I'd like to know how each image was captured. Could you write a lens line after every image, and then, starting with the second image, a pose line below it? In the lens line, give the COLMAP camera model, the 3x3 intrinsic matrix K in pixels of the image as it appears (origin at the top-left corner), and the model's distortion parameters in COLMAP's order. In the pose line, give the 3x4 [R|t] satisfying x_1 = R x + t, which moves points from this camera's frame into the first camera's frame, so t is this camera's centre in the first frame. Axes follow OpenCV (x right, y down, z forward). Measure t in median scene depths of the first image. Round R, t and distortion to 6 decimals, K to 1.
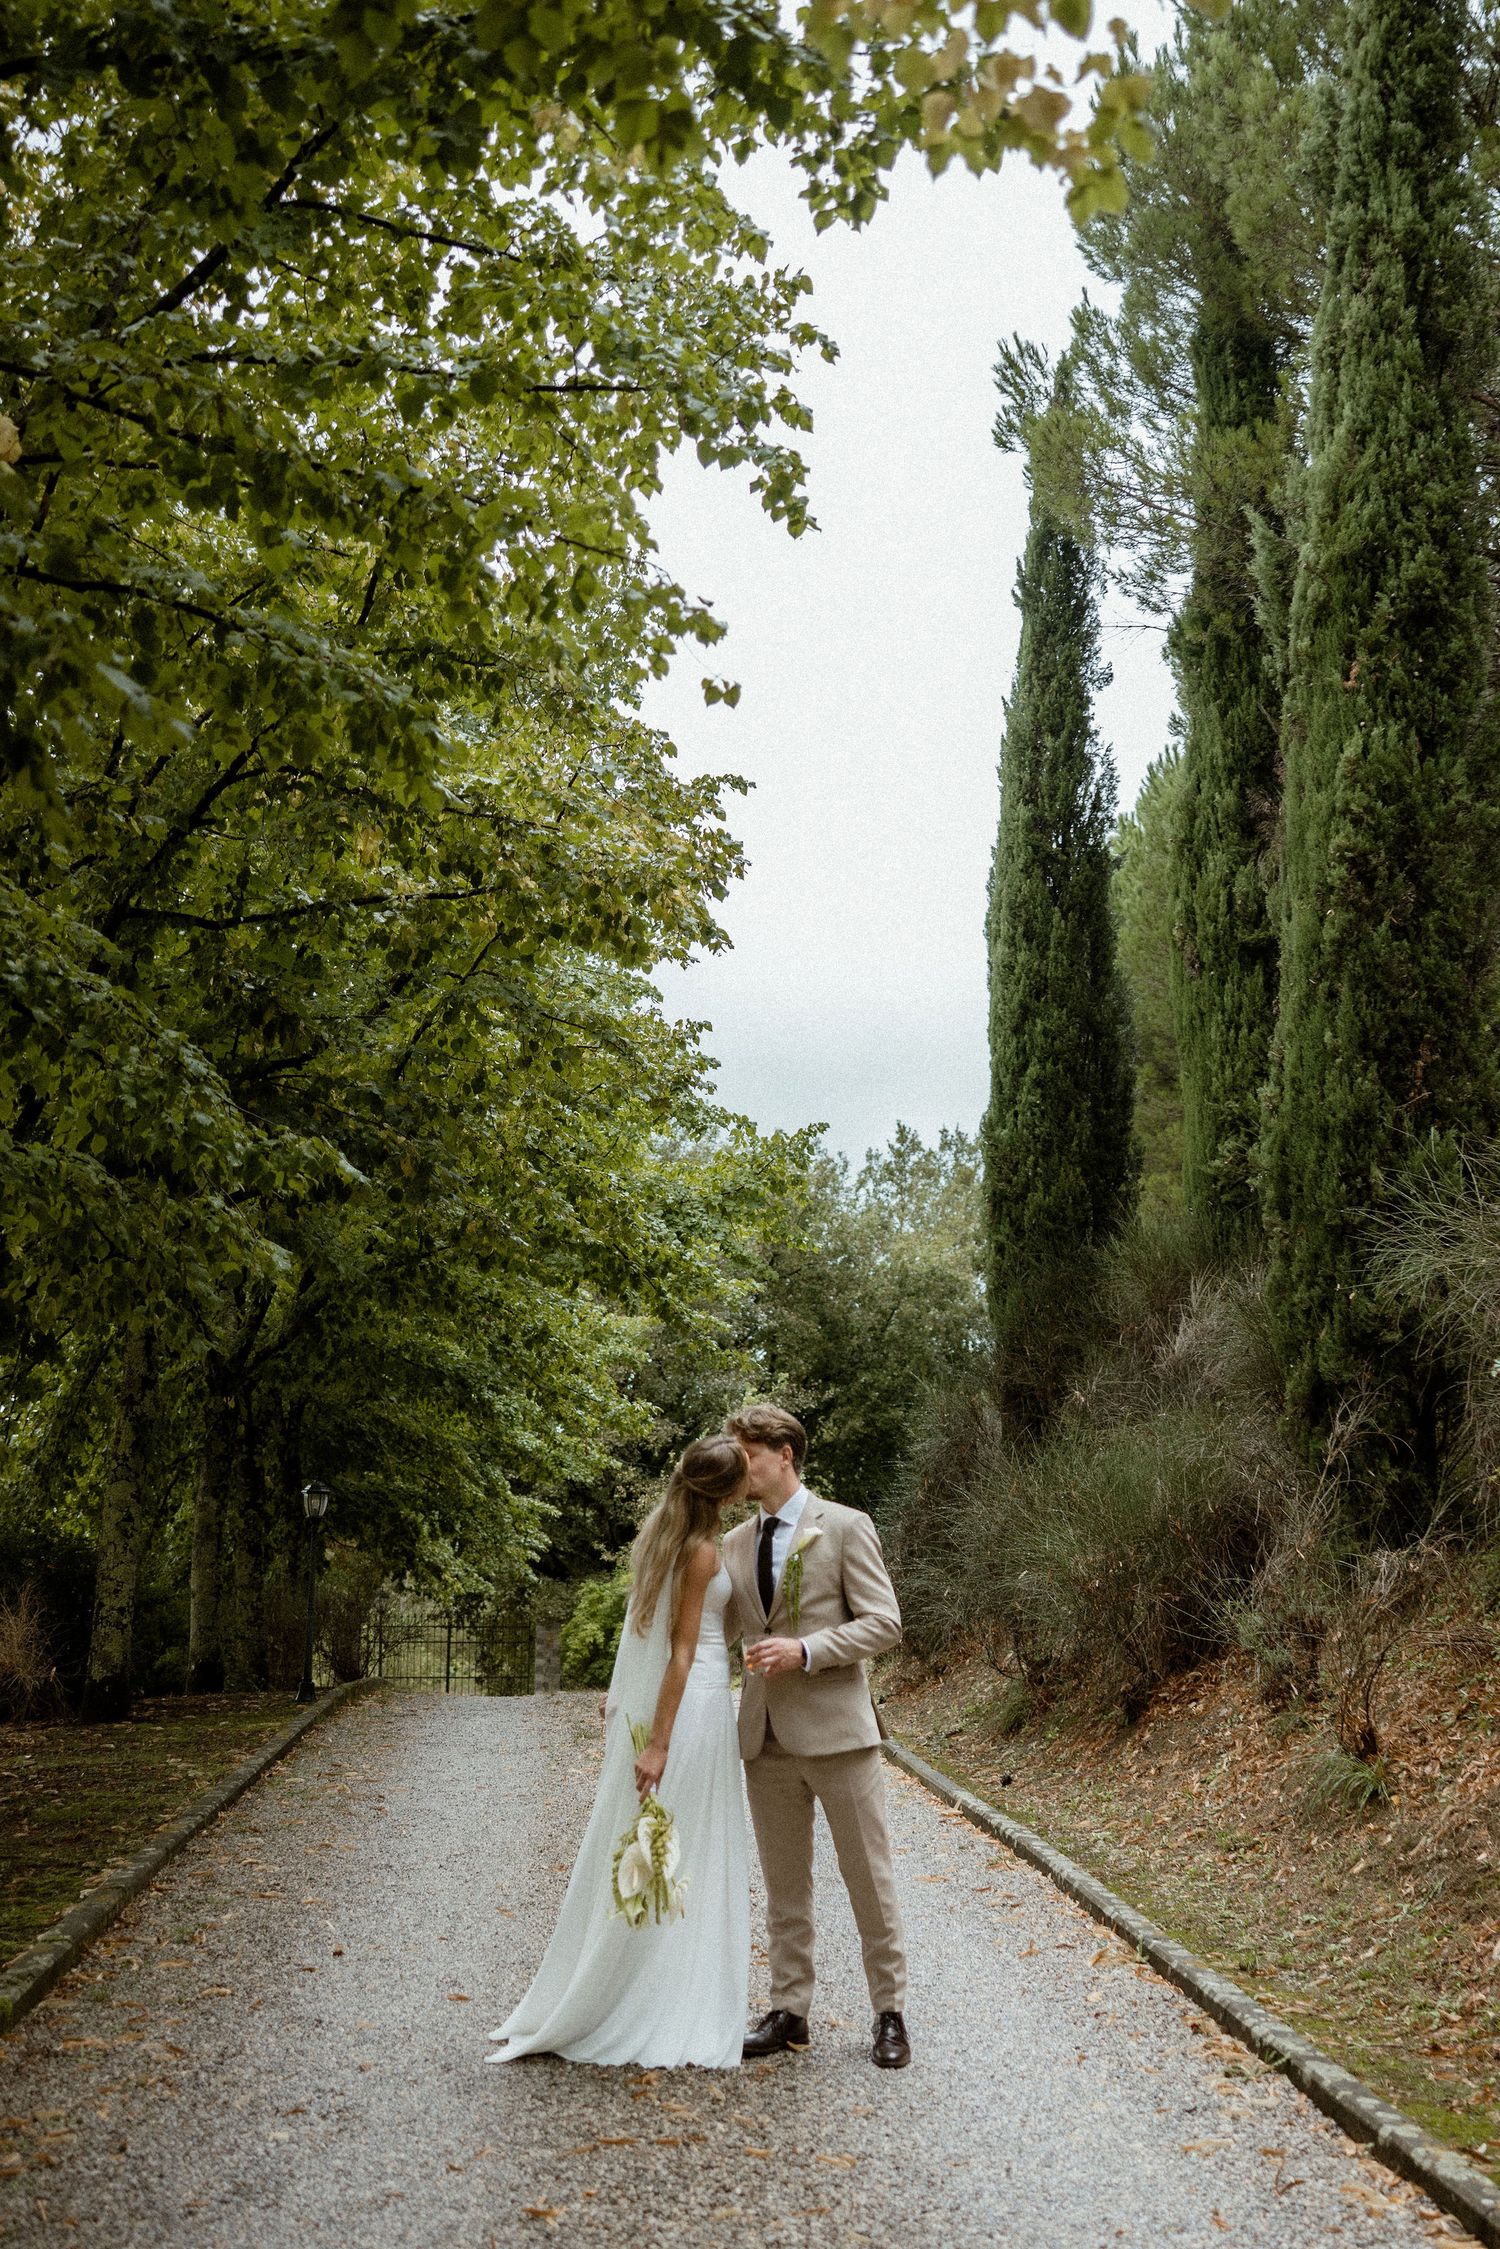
lens RADIAL K [[2459.8, 0, 988.1], [0, 2459.8, 1281.8], [0, 0, 1]] dist [-0.066227, 0.045040]
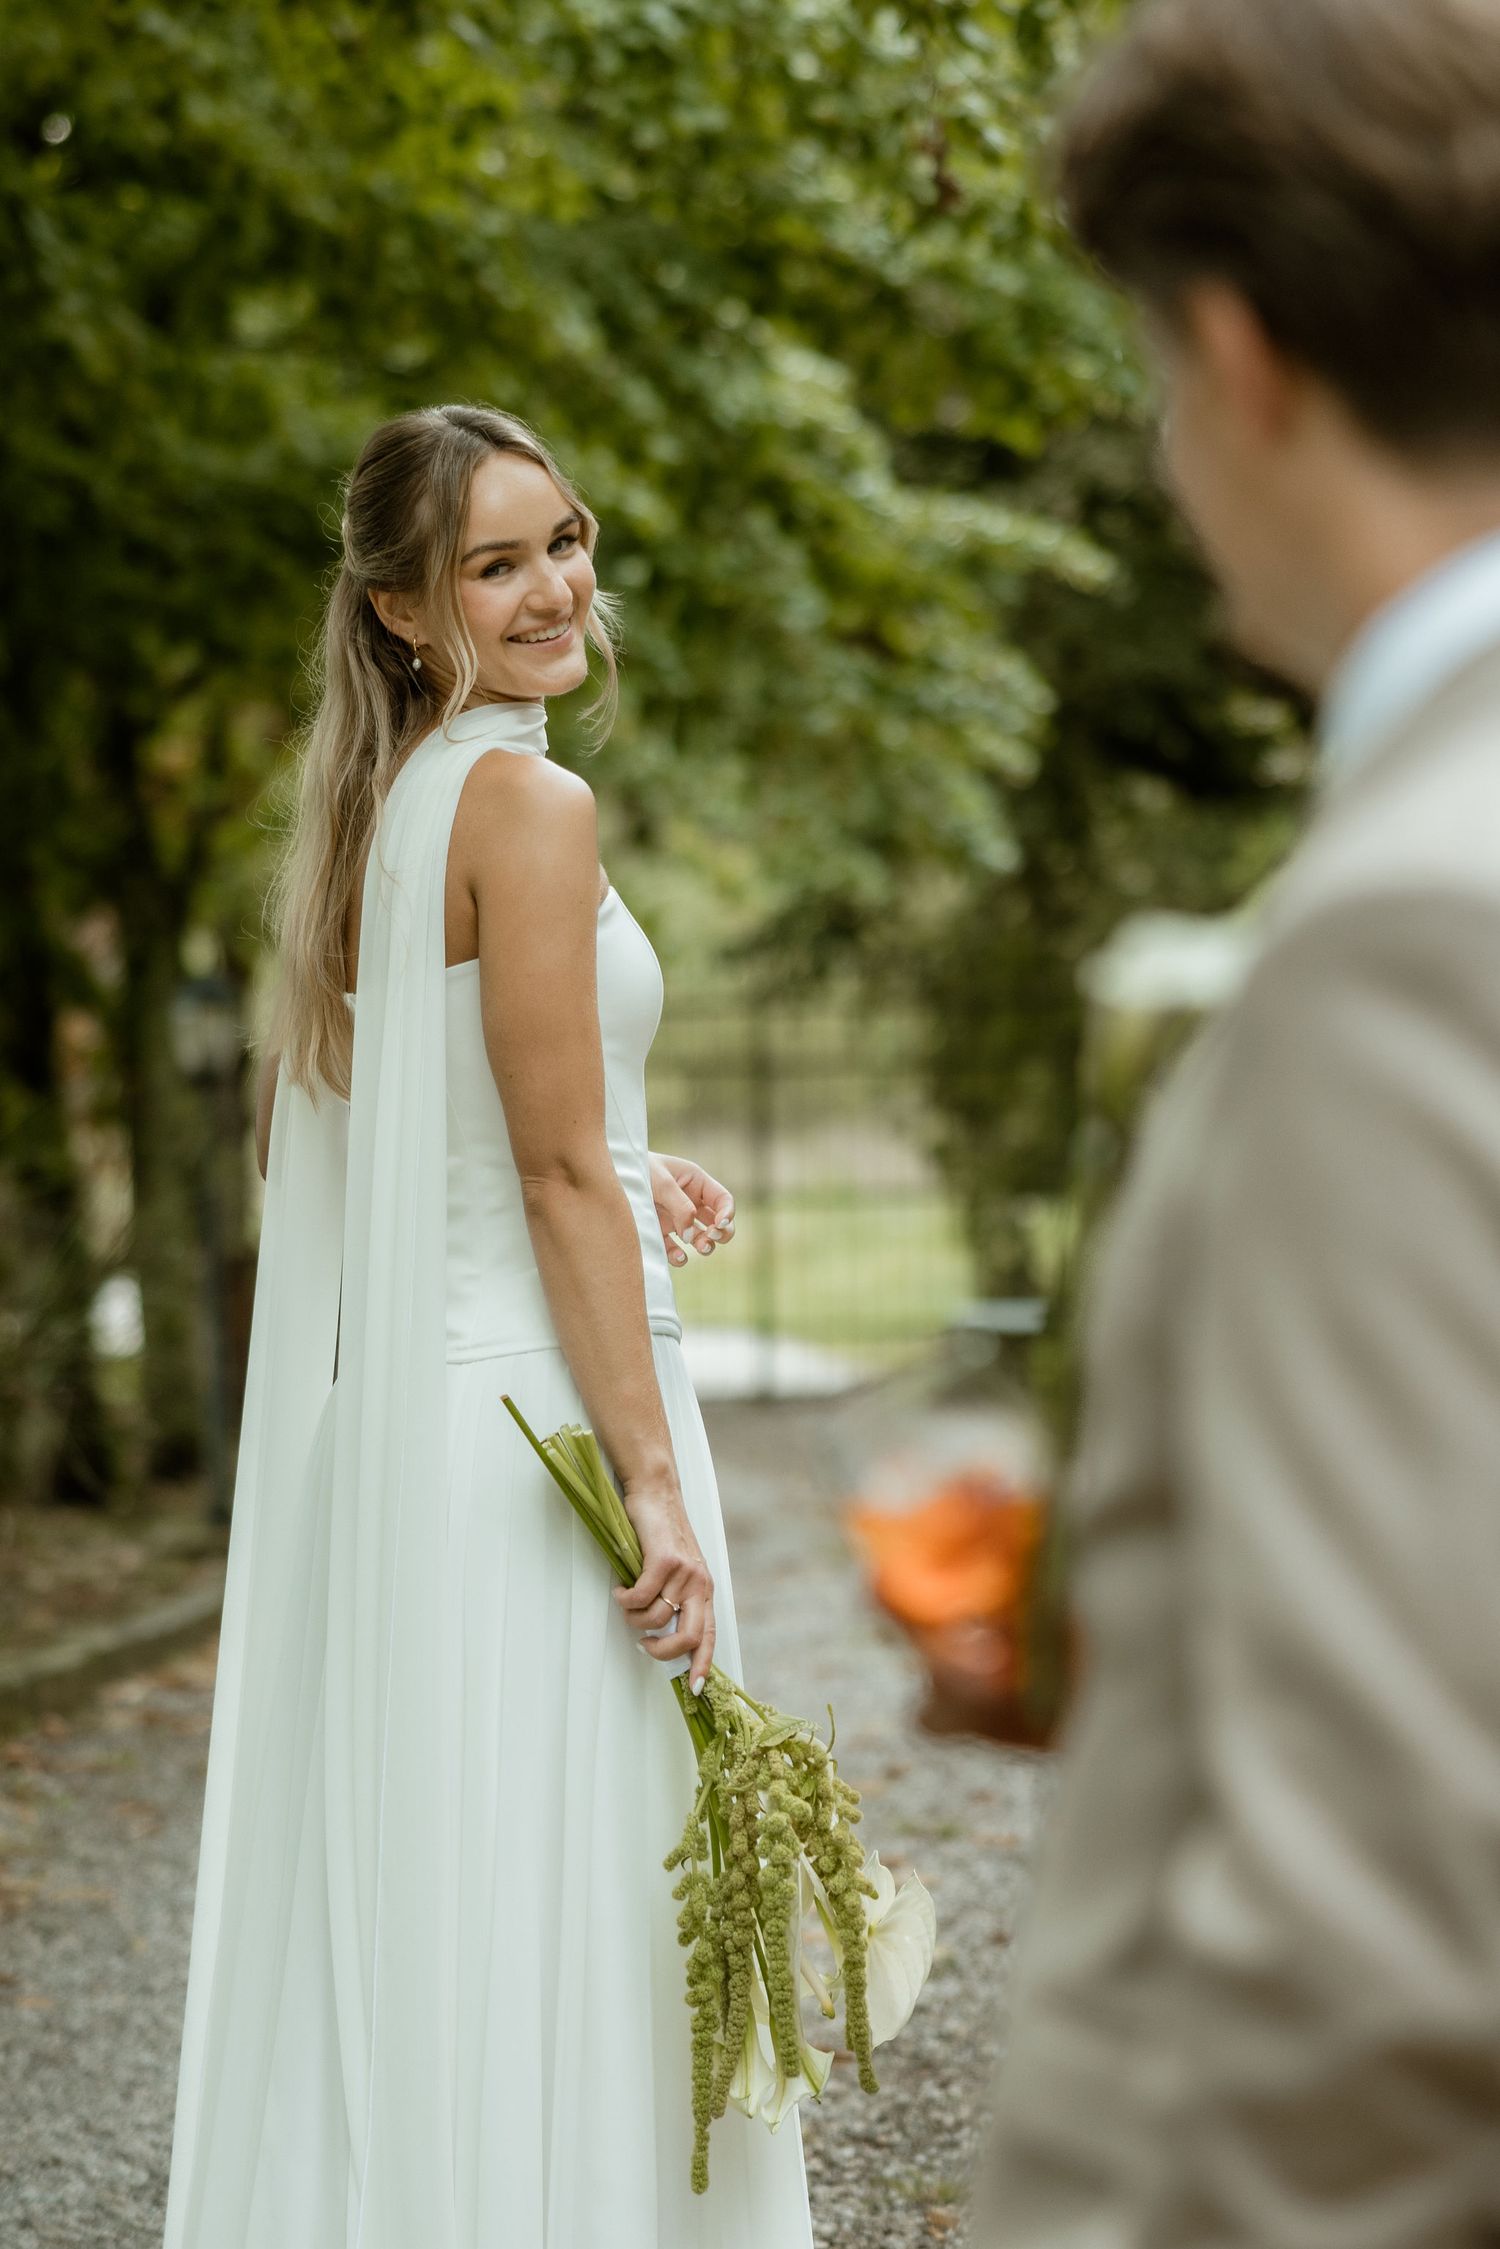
lens RADIAL K [[6646.6, 0, 750.0], [0, 6646.6, 1124.5], [0, 0, 1]] dist [0.158207, -0.232155]
pose [[0.966607, -0.010598, -0.256044, -0.139837], [0.057367, 0.982737, 0.175892, 0.099986], [0.249759, -0.184707, 0.950528, 1.134074]]
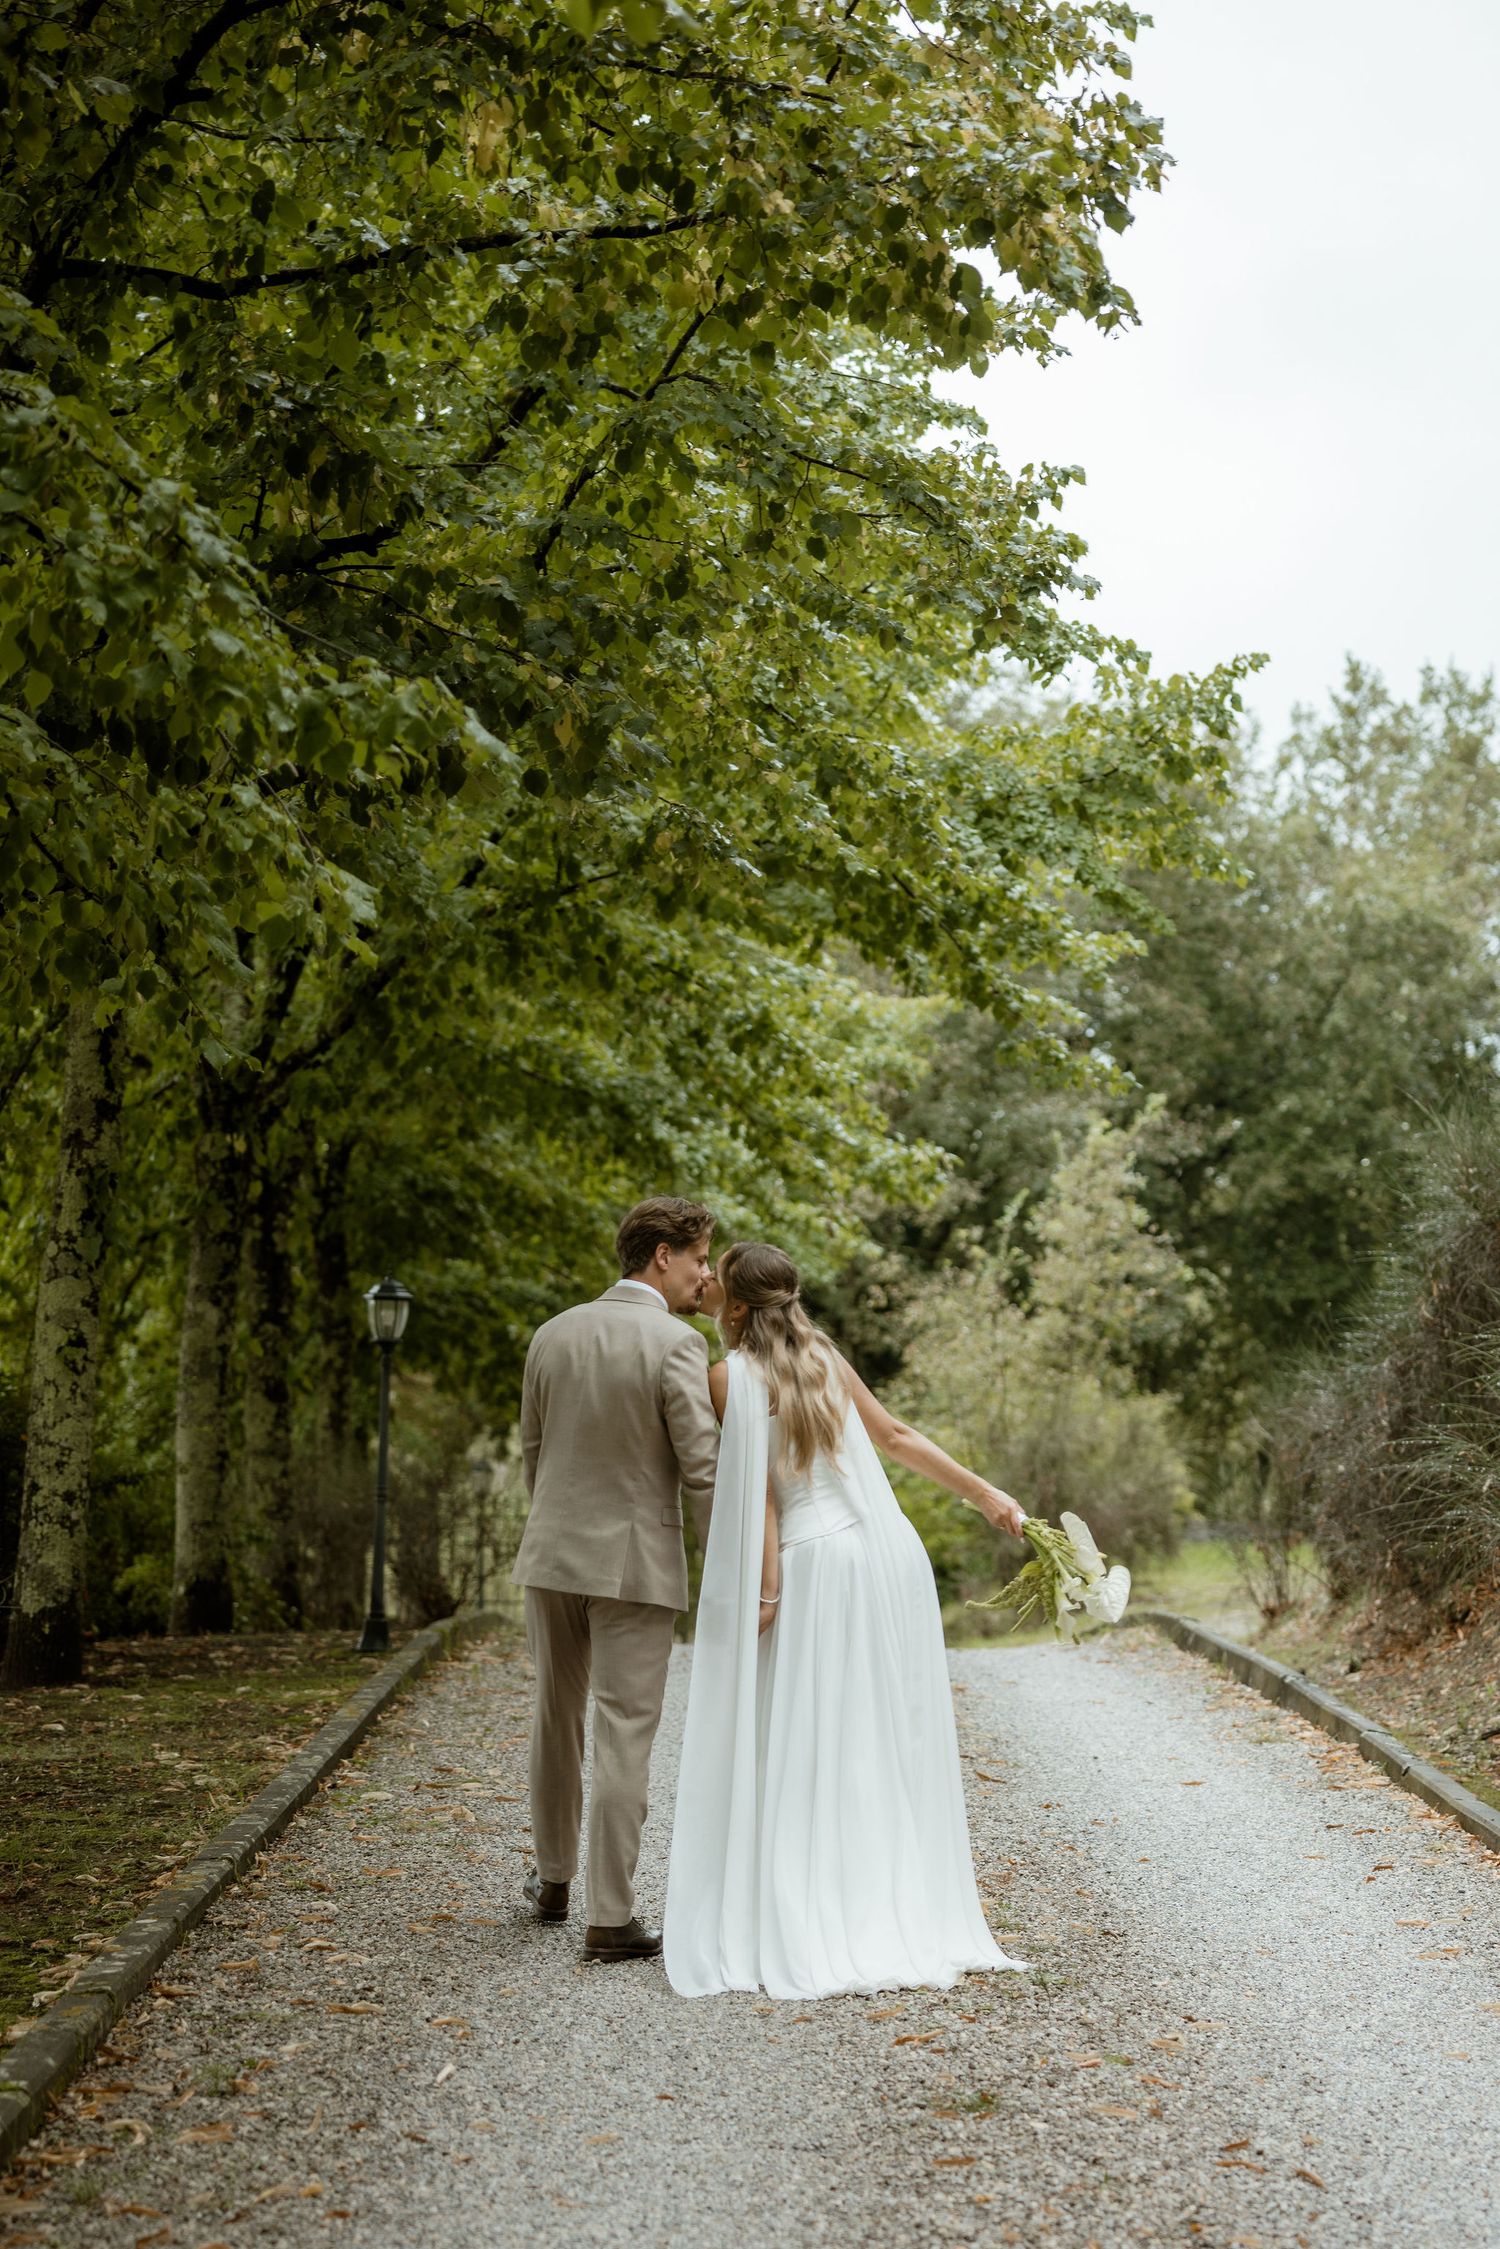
lens RADIAL K [[4179.8, 0, 915.8], [0, 4179.8, 1369.3], [0, 0, 1]] dist [0.116878, 0.124946]
pose [[0.991147, 0.013844, -0.132042, -0.023066], [-0.000214, 0.994714, 0.102683, 0.000024], [0.132765, -0.101745, 0.985911, 0.036446]]
